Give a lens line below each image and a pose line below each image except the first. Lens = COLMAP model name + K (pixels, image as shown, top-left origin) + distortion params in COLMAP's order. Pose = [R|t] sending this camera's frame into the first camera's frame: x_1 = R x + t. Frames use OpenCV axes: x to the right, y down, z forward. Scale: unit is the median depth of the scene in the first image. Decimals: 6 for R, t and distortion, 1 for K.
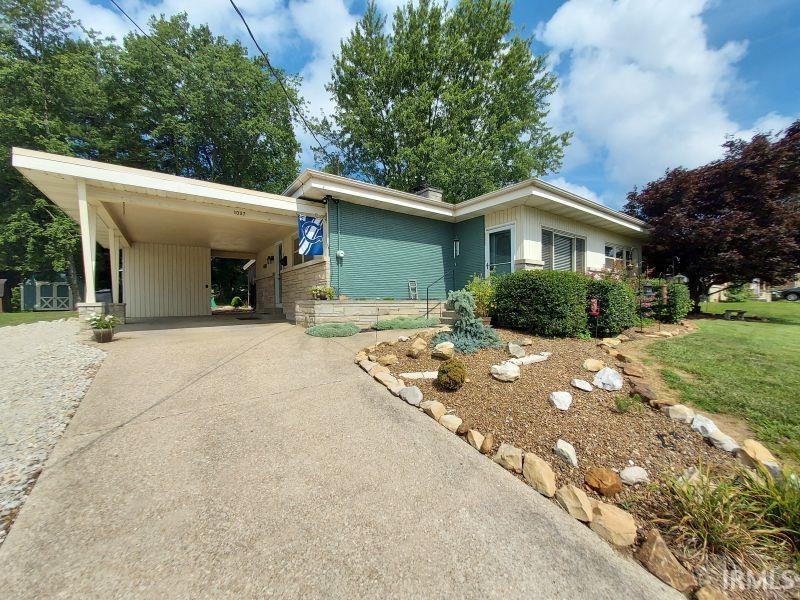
lens RADIAL K [[312.2, 0, 405.9], [0, 312.2, 303.8], [0, 0, 1]] dist [-0.000730, -0.000718]
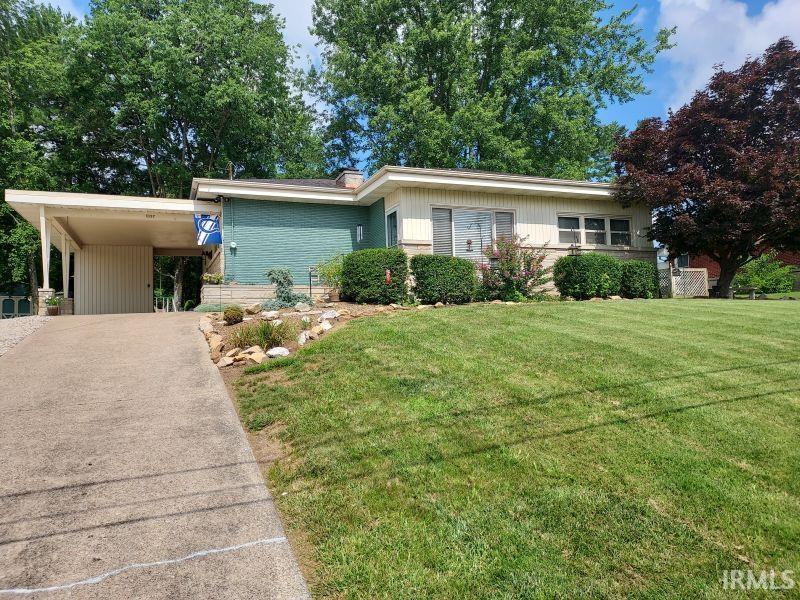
lens RADIAL K [[567.5, 0, 400.0], [0, 567.5, 300.0], [0, 0, 1]] dist [0.044353, -0.001361]
pose [[0.967761, -0.033853, -0.249586, 0.876541], [0.019303, 0.997981, -0.060514, 0.174634], [0.251131, 0.053746, 0.966460, -0.824814]]
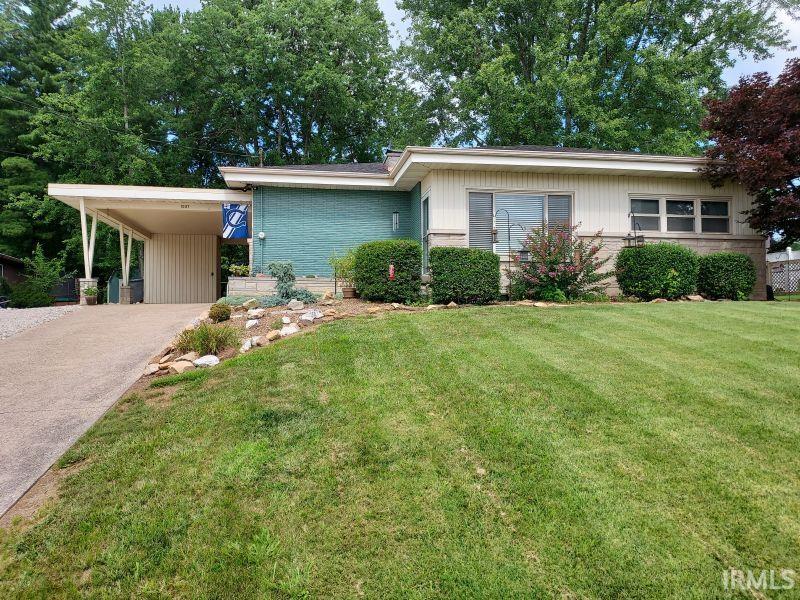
lens RADIAL K [[582.1, 0, 401.9], [0, 582.1, 296.2], [0, 0, 1]] dist [0.034892, 0.001401]
pose [[0.889545, -0.010326, -0.456731, 1.138058], [-0.009439, 0.999116, -0.040971, 0.129819], [0.456750, 0.040757, 0.888661, -0.565062]]
